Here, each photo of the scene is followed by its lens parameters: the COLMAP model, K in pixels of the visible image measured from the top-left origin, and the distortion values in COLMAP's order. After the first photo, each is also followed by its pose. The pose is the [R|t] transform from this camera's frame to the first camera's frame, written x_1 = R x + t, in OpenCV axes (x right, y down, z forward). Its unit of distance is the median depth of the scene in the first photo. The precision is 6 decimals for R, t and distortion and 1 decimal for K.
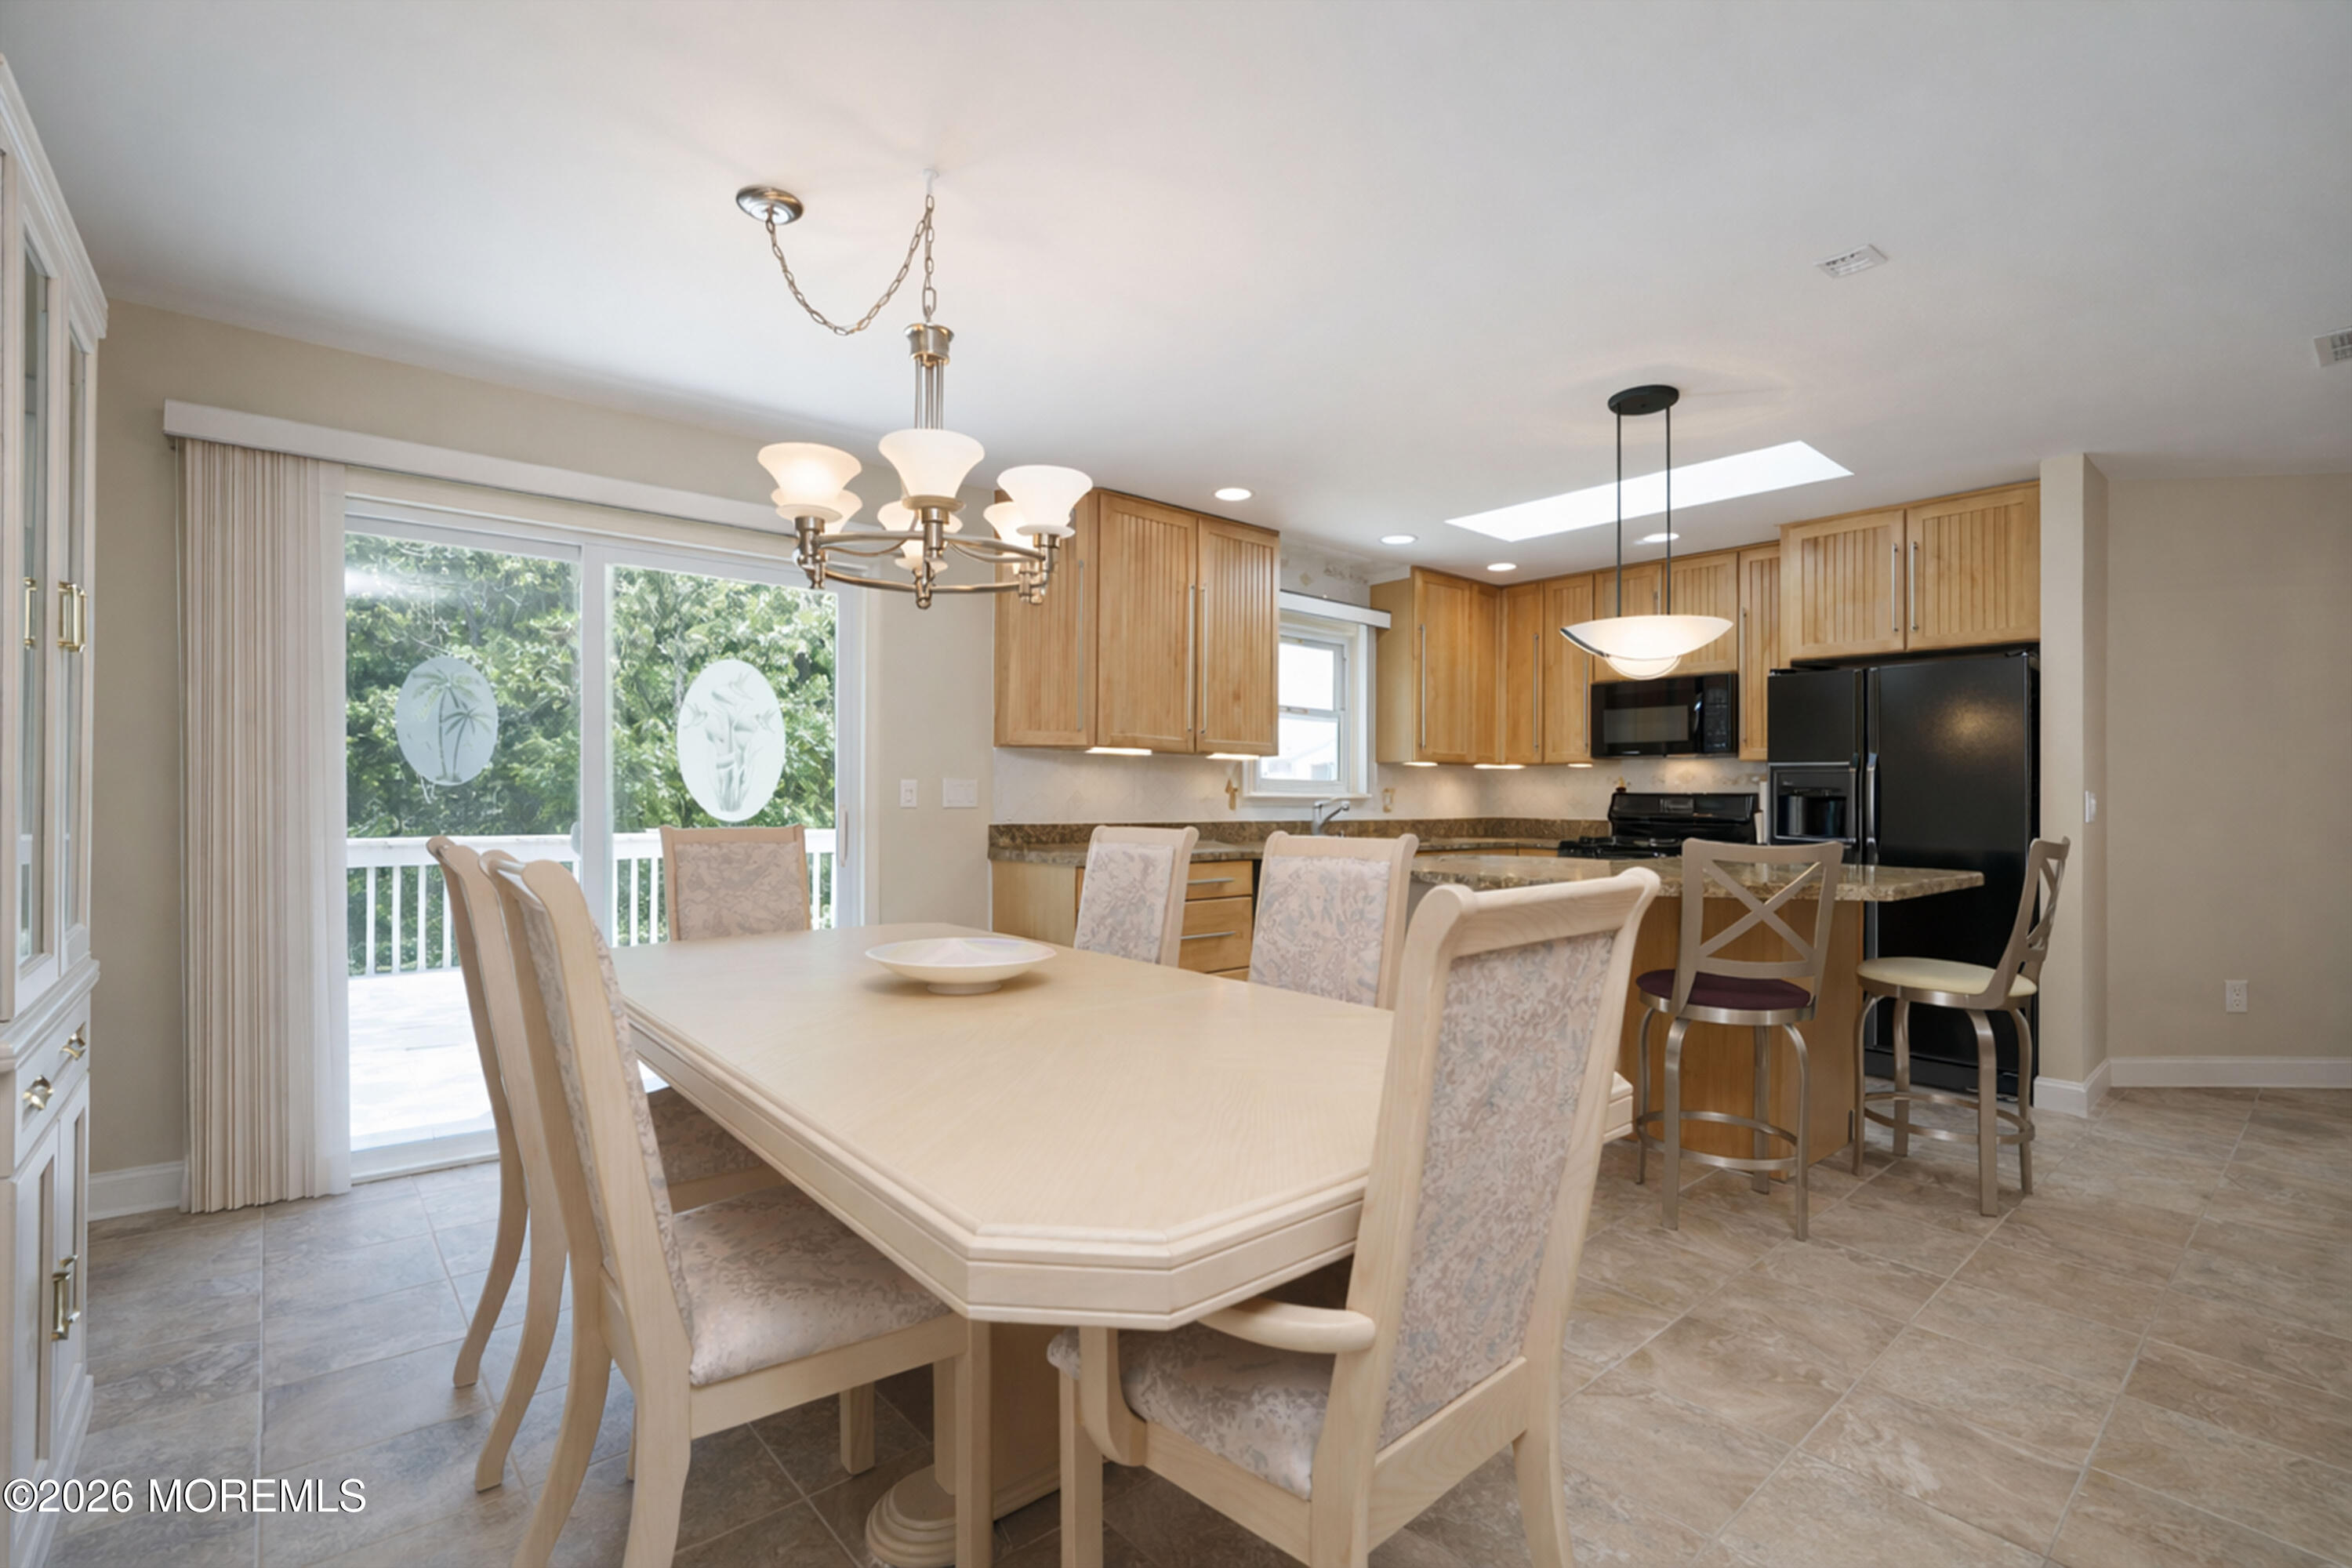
lens RADIAL K [[1069.4, 0, 1176.0], [0, 1069.4, 784.0], [0, 0, 1]] dist [-0.001798, -0.000078]
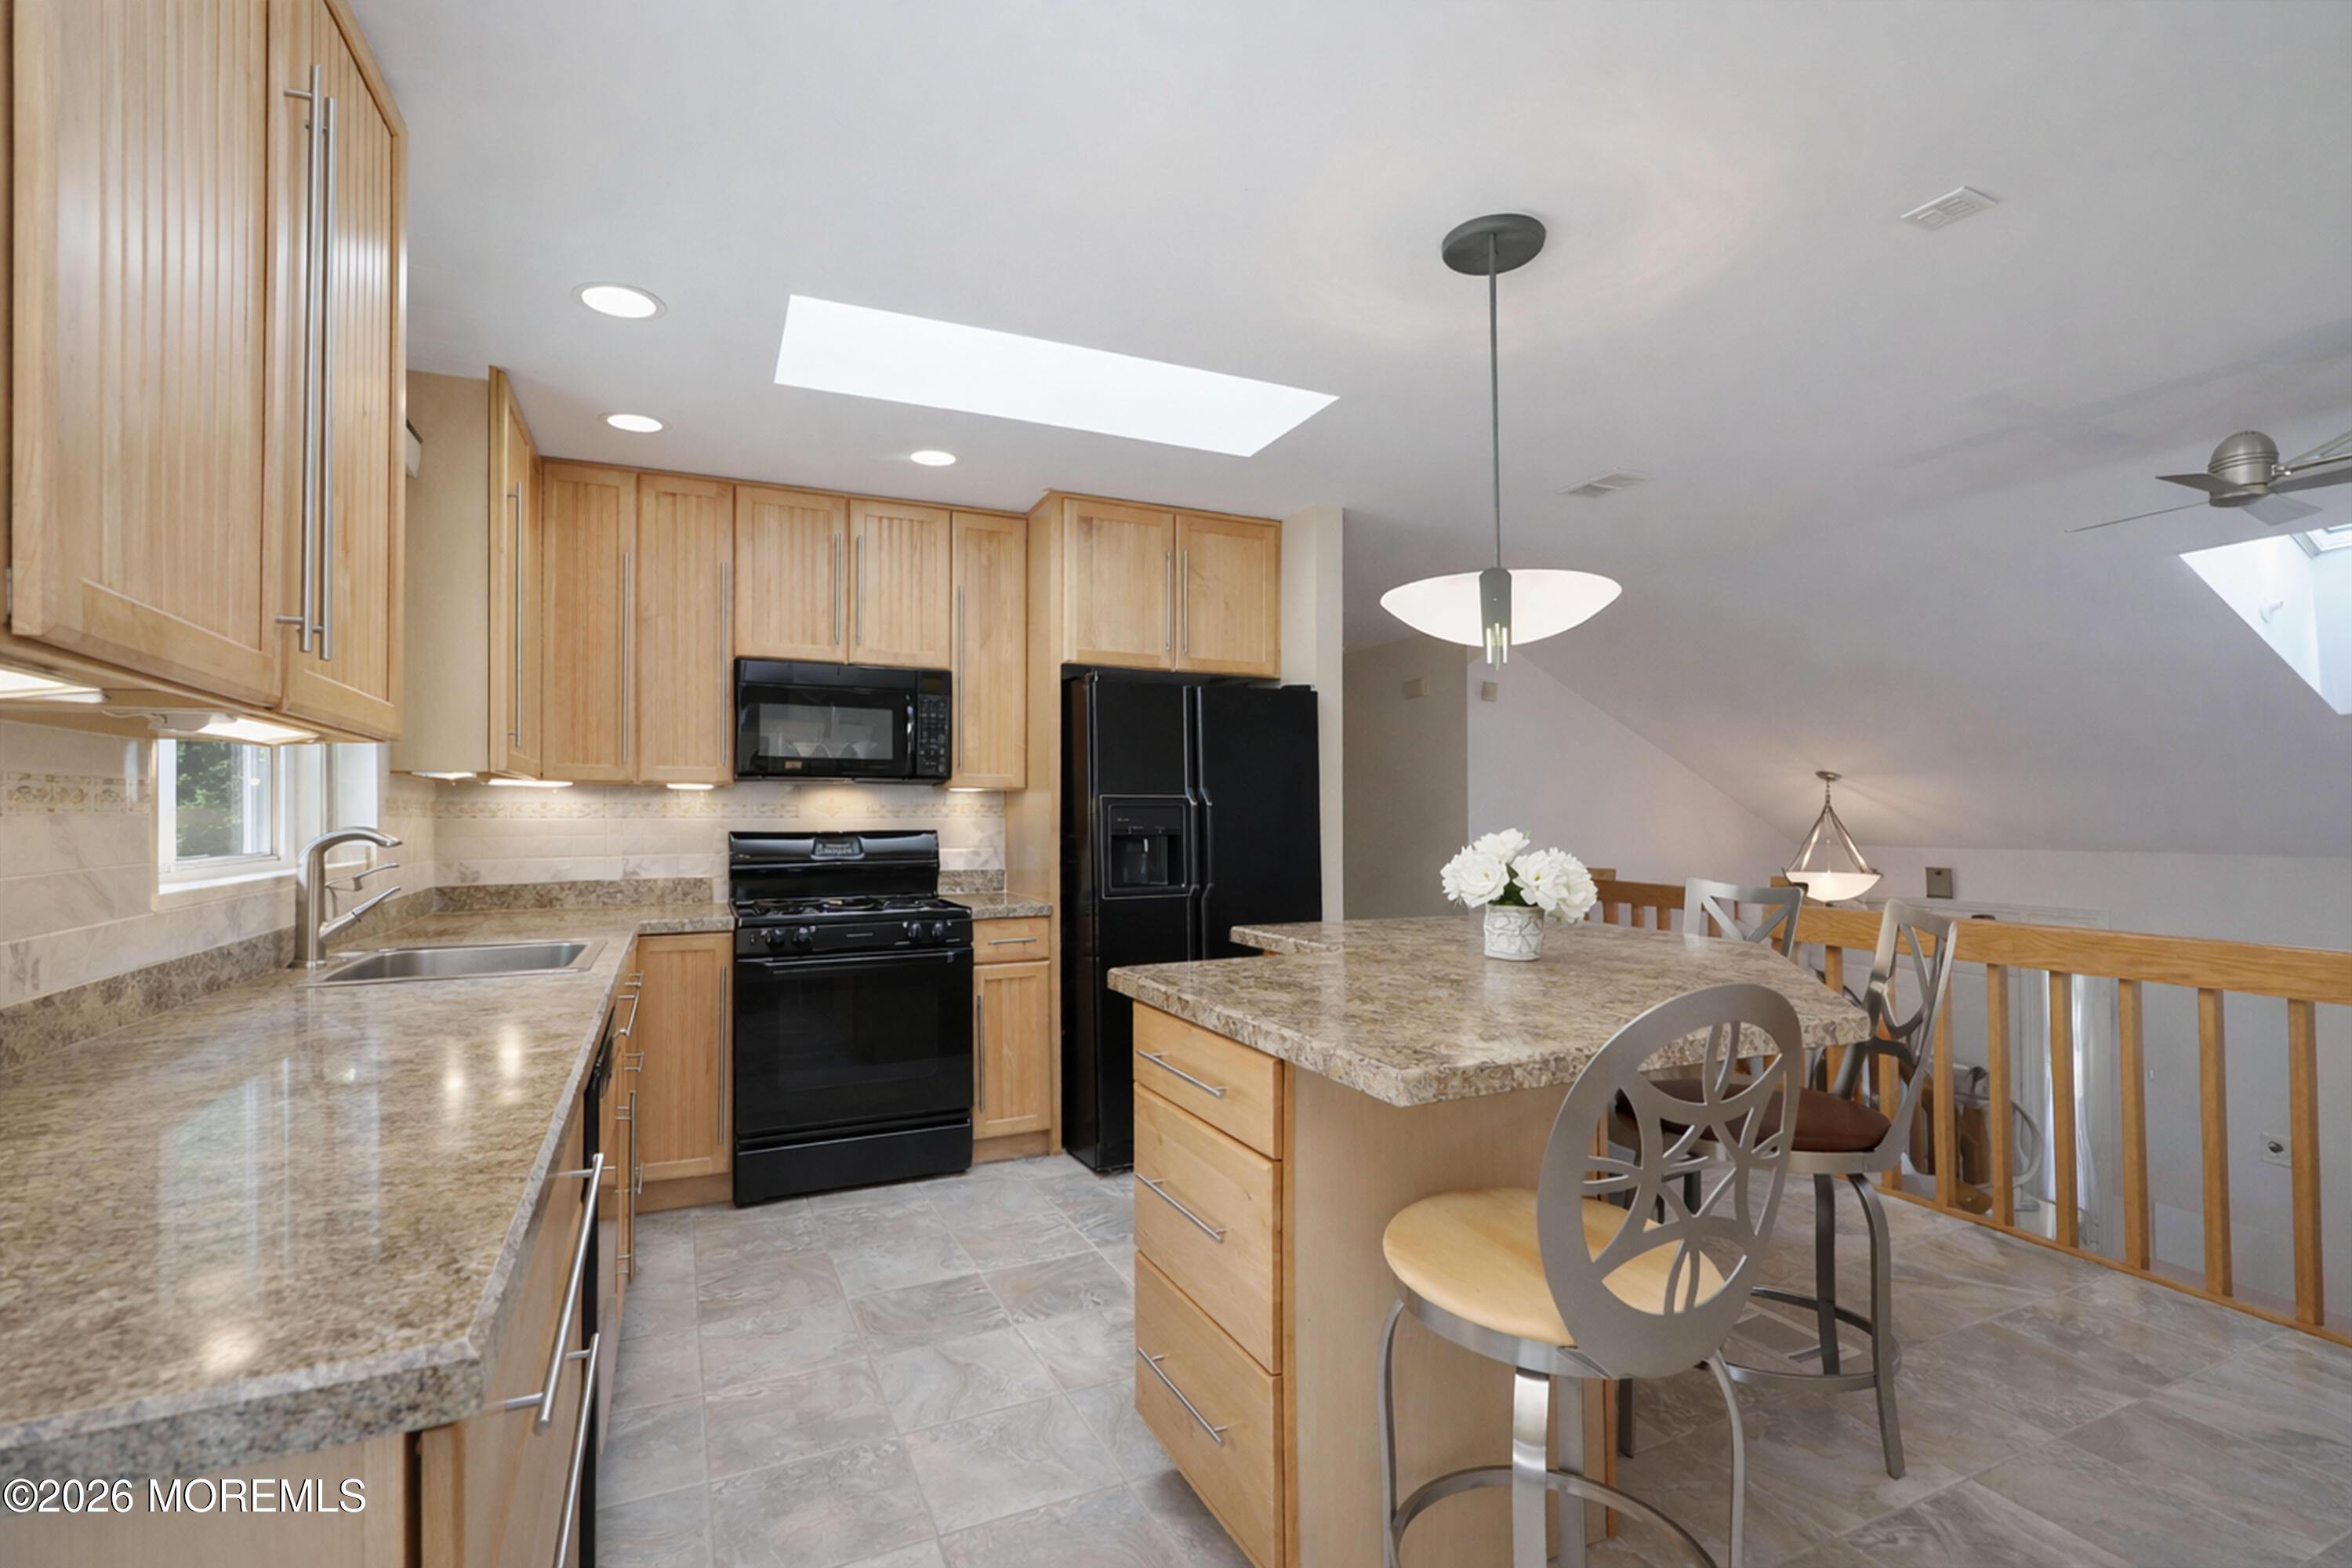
lens RADIAL K [[1069.4, 0, 1176.0], [0, 1069.4, 784.0], [0, 0, 1]] dist [-0.001798, -0.000078]
pose [[0.264118, 0.020072, 0.964282, -0.172501], [-0.001558, 0.999791, -0.020385, -0.012264], [-0.964489, 0.003882, 0.264094, 0.750323]]
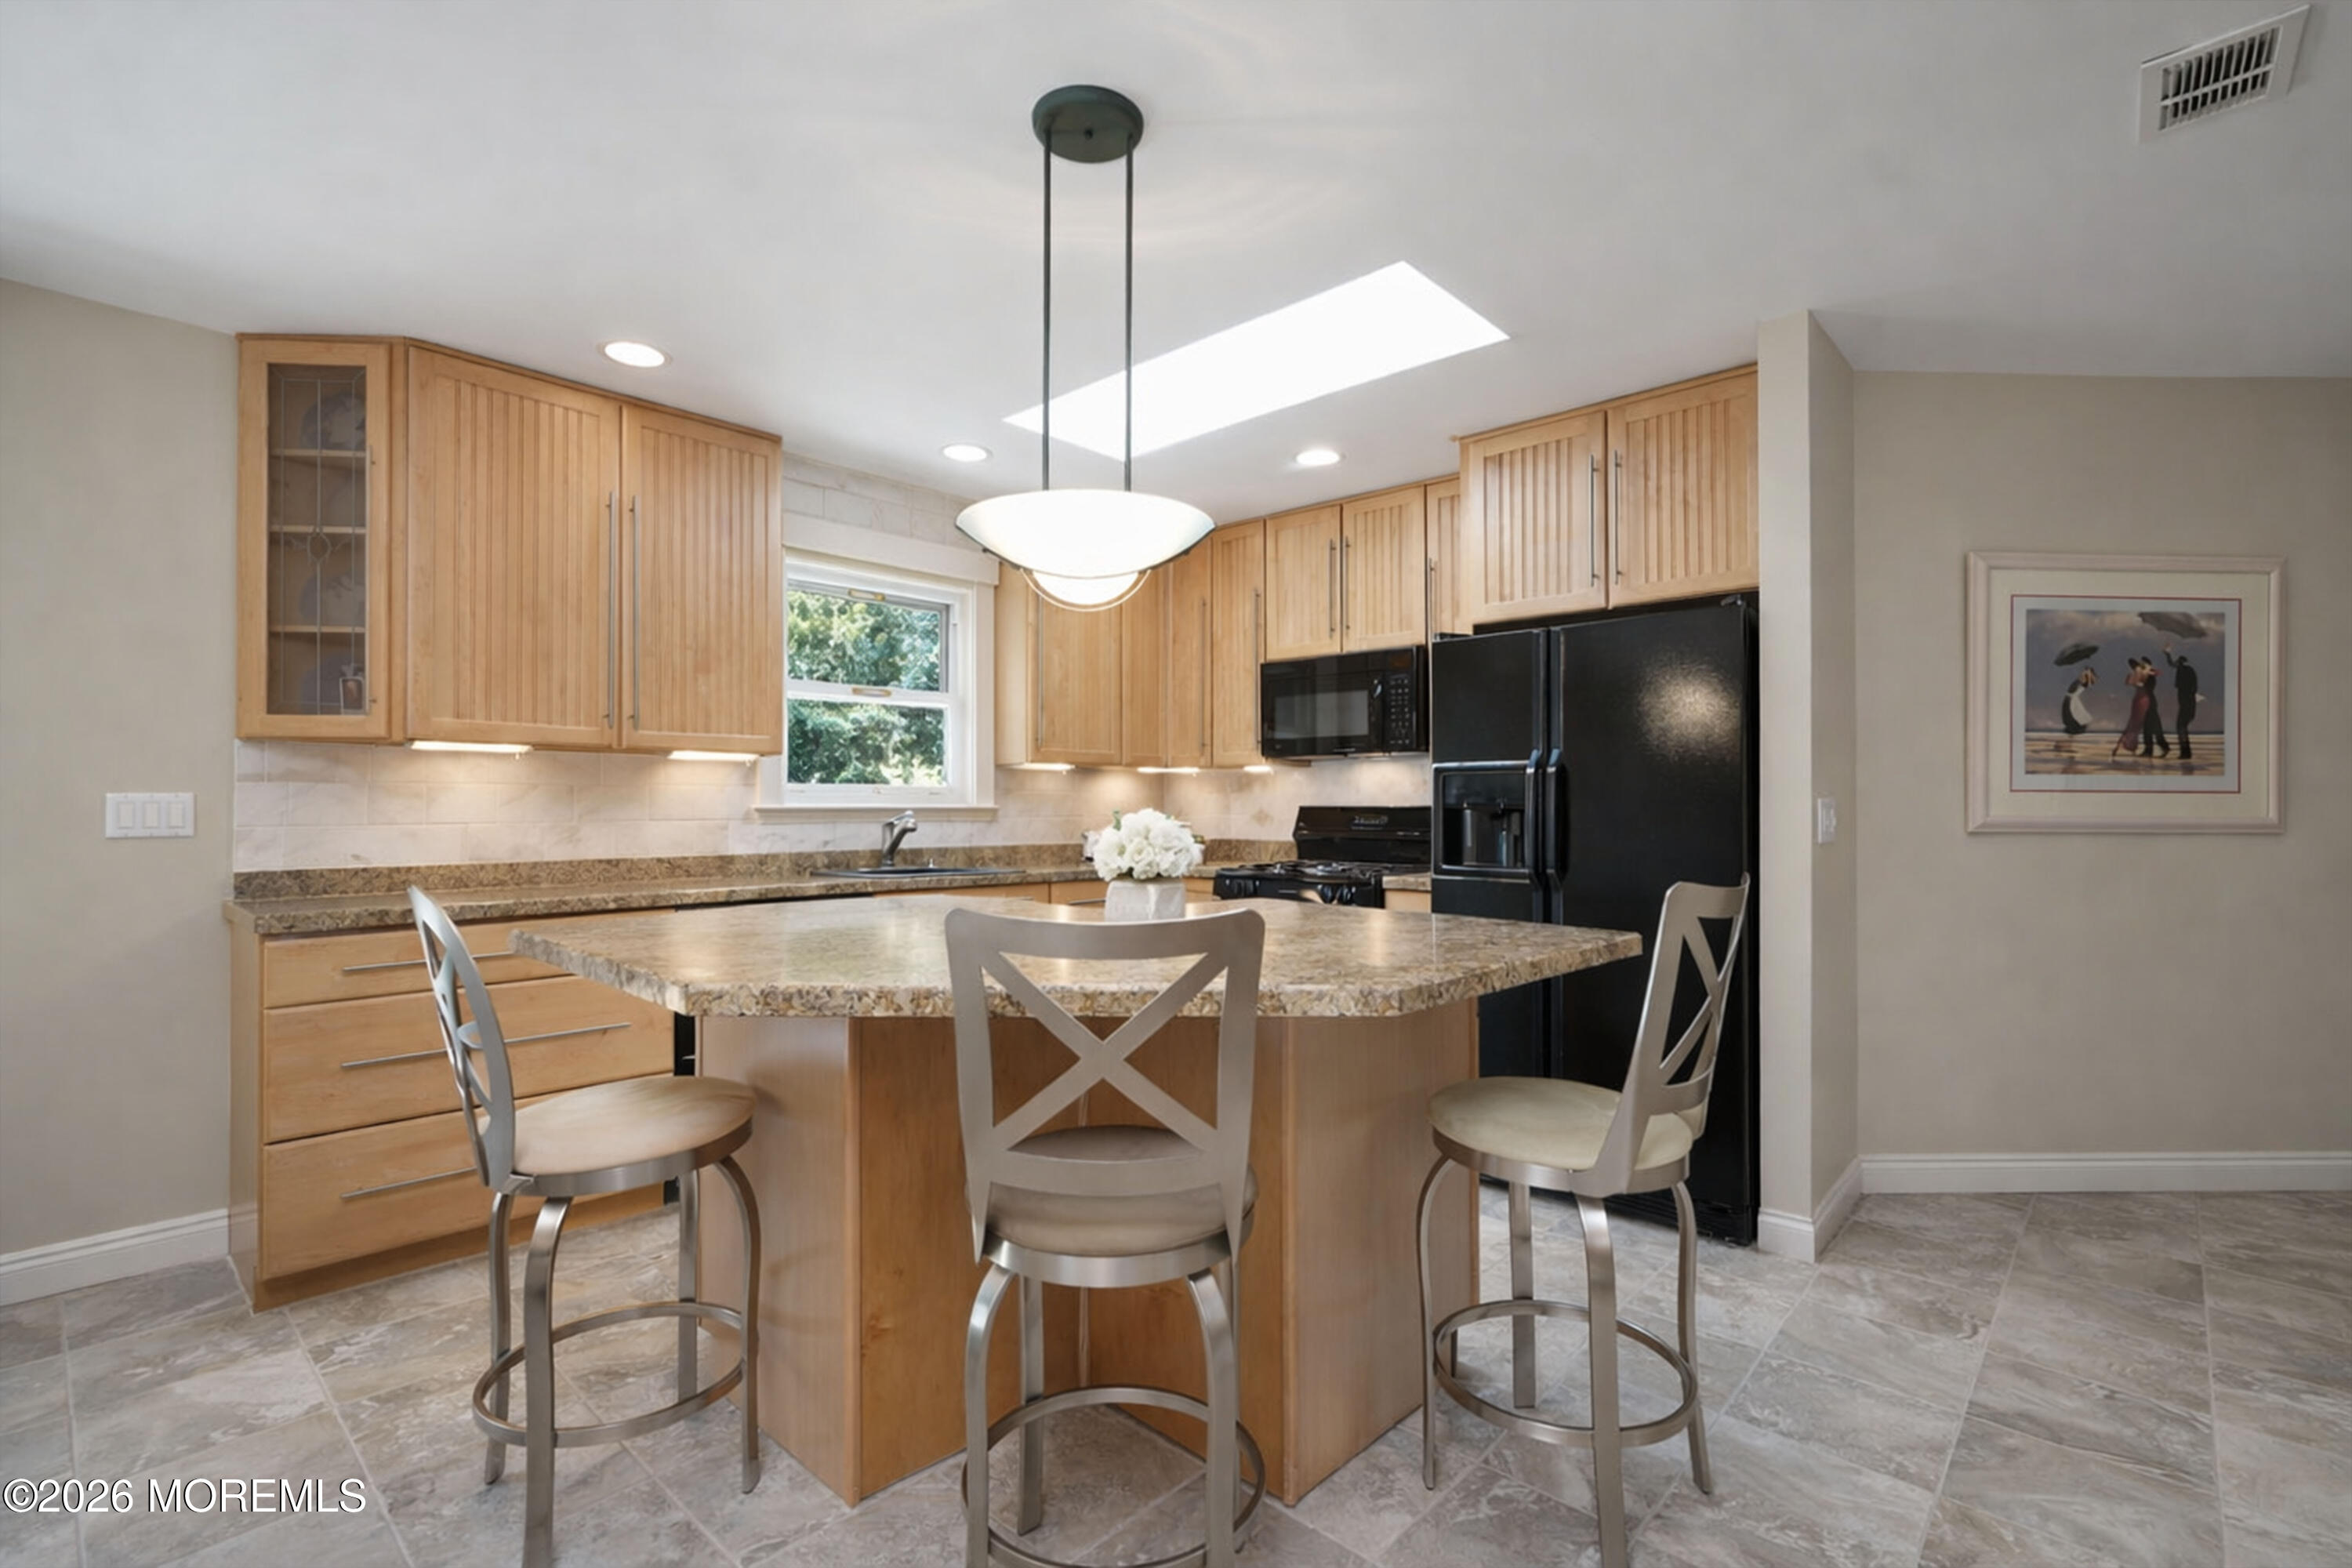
lens RADIAL K [[1069.4, 0, 1176.0], [0, 1069.4, 784.0], [0, 0, 1]] dist [-0.001798, -0.000078]
pose [[0.994765, -0.003919, 0.102117, 0.317238], [0.004720, 0.999960, -0.007609, -0.001064], [-0.102083, 0.008051, 0.994743, 0.308859]]
